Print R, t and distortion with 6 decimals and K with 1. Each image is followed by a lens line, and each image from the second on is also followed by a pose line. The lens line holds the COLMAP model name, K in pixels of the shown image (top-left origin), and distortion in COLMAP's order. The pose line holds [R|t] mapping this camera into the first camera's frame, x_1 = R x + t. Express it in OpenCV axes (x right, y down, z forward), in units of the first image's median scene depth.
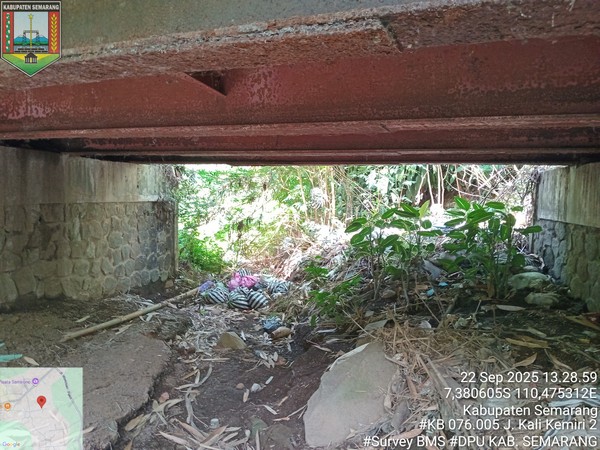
lens RADIAL K [[468.4, 0, 300.0], [0, 468.4, 225.0], [0, 0, 1]] dist [0.085747, -0.223027]
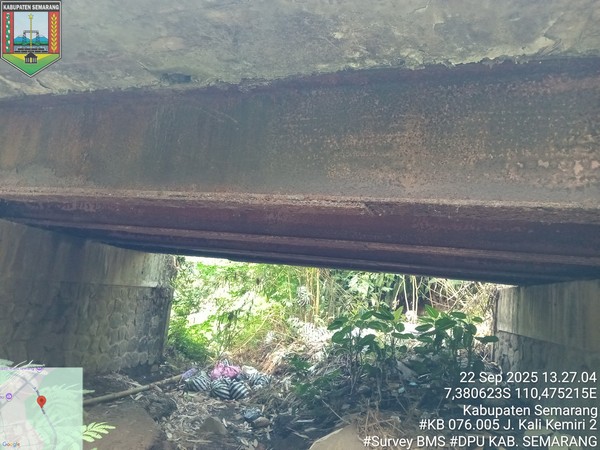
lens RADIAL K [[468.4, 0, 300.0], [0, 468.4, 225.0], [0, 0, 1]] dist [0.085747, -0.223027]
pose [[0.995922, 0.085529, 0.028693, -0.020332], [-0.077781, 0.975210, -0.207162, 0.009826], [-0.045700, 0.204085, 0.977886, -0.121942]]
